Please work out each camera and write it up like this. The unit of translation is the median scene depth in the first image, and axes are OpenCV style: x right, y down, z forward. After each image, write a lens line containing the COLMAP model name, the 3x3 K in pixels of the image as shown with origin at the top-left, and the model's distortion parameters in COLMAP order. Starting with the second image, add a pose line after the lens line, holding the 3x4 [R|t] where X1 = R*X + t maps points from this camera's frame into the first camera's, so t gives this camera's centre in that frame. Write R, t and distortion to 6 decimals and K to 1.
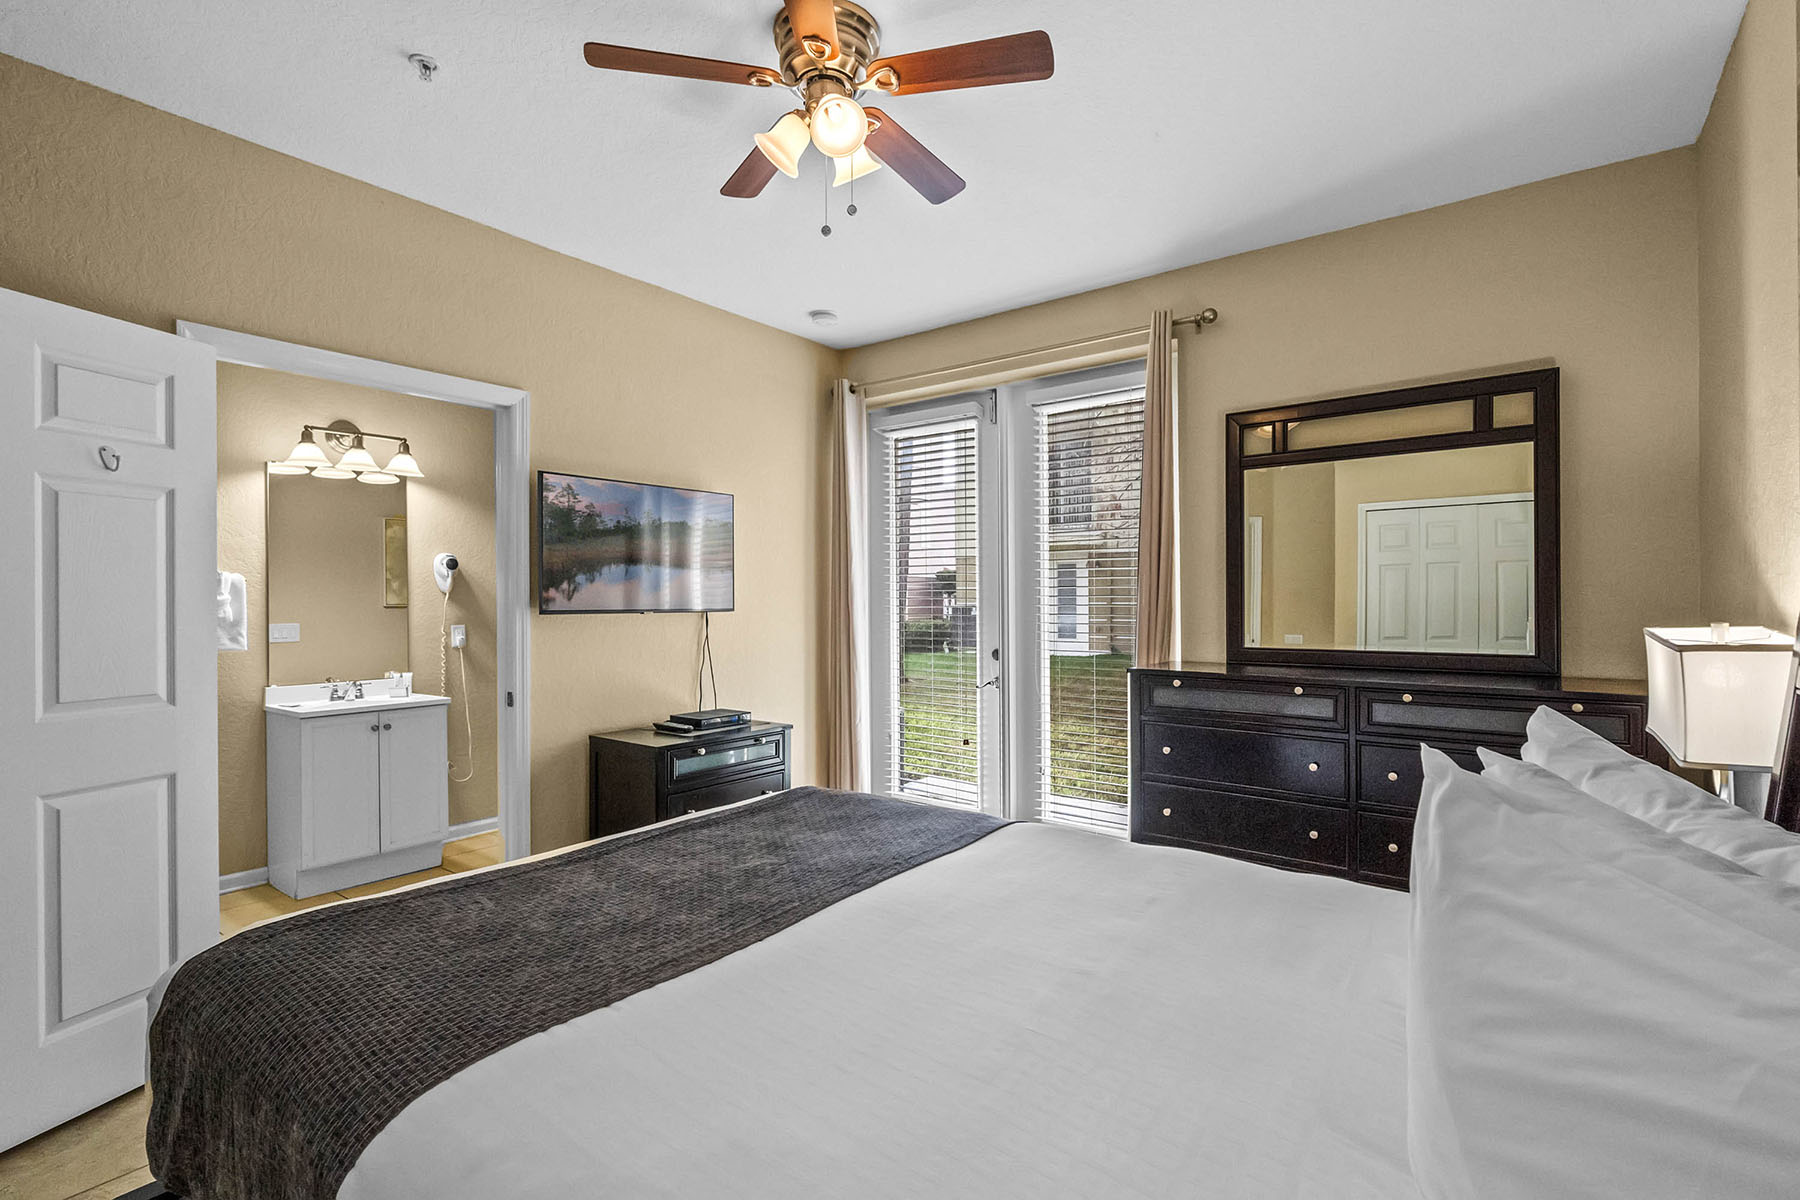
lens RADIAL K [[818.6, 0, 912.0], [0, 818.6, 612.4], [0, 0, 1]] dist [-0.006714, 0.002613]
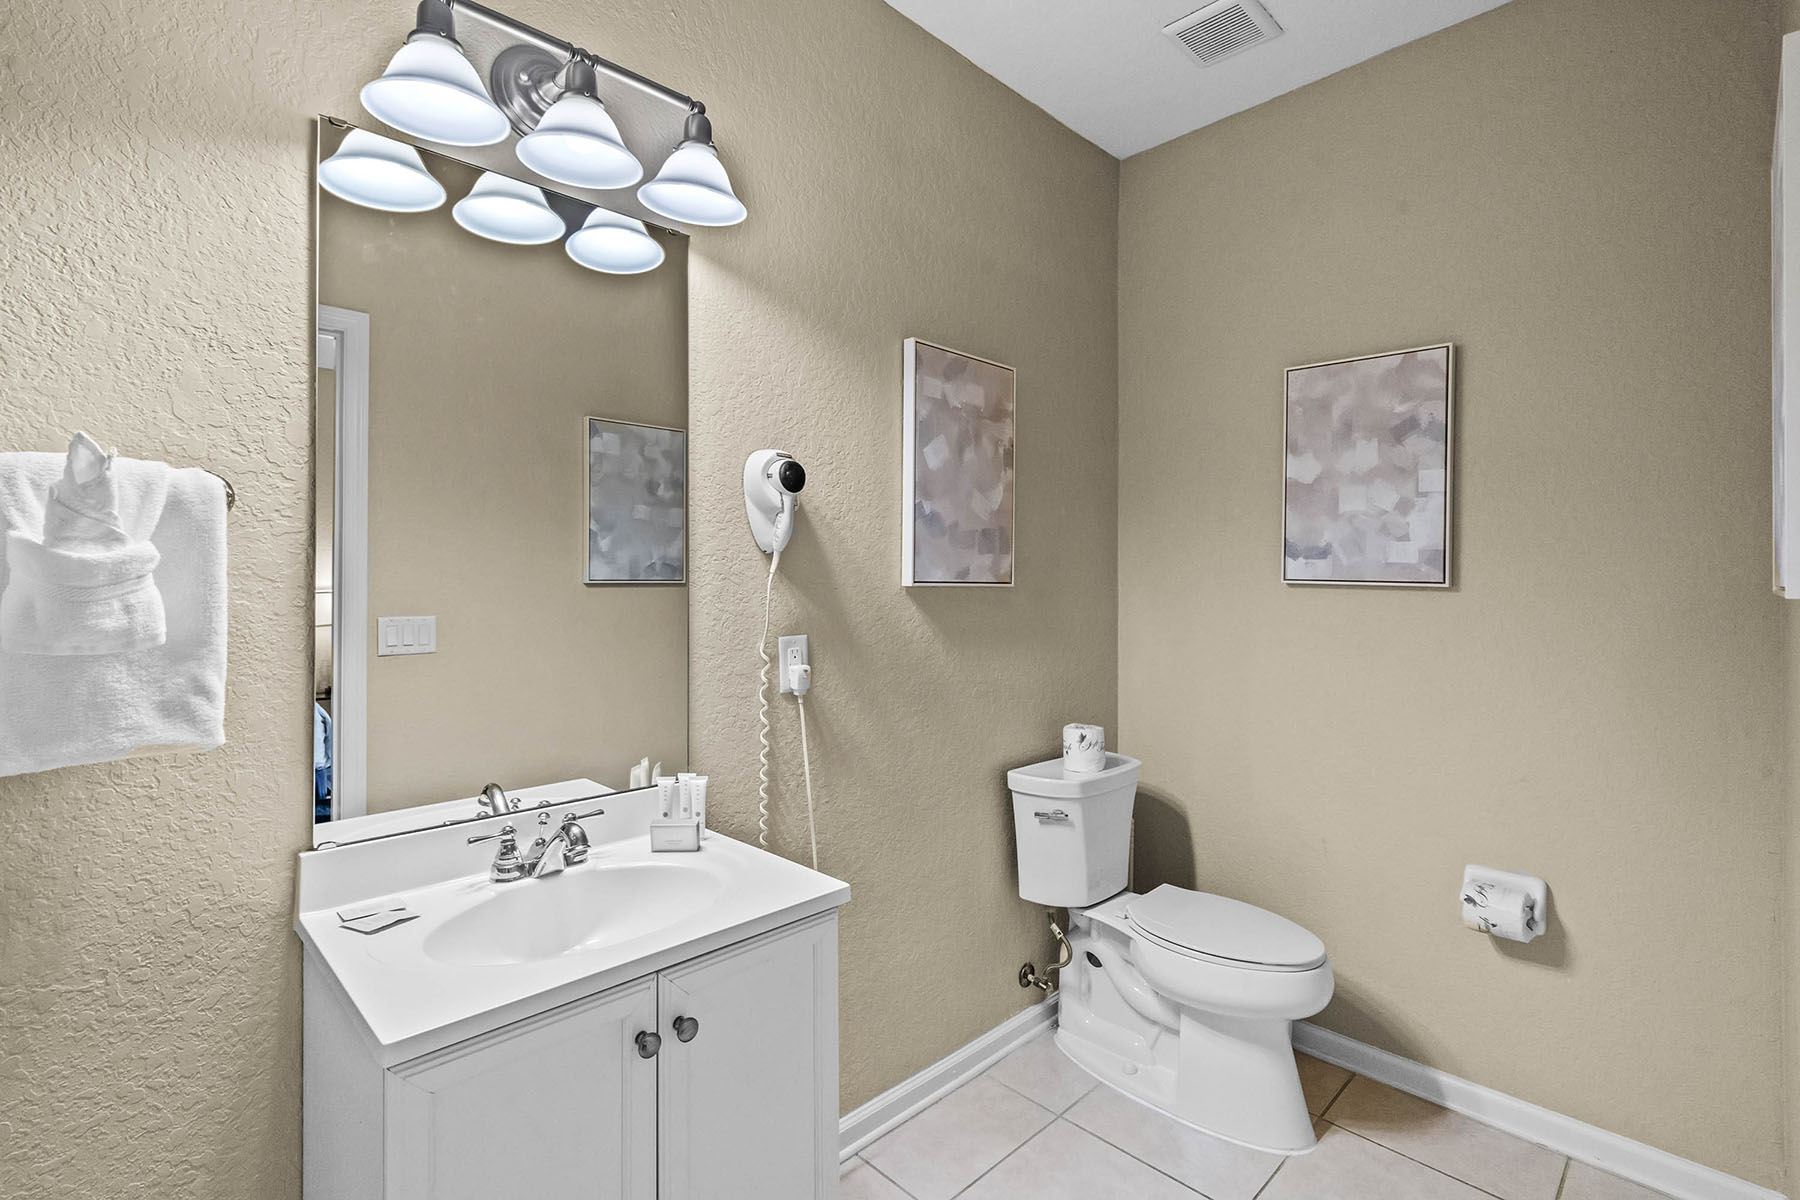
lens RADIAL K [[818.6, 0, 896.5], [0, 818.6, 593.1], [0, 0, 1]] dist [-0.006714, 0.002613]
pose [[0.987684, 0.015209, -0.155722, -0.478878], [-0.014434, 0.999877, 0.006108, -0.008839], [0.155796, -0.003786, 0.987782, 0.666111]]
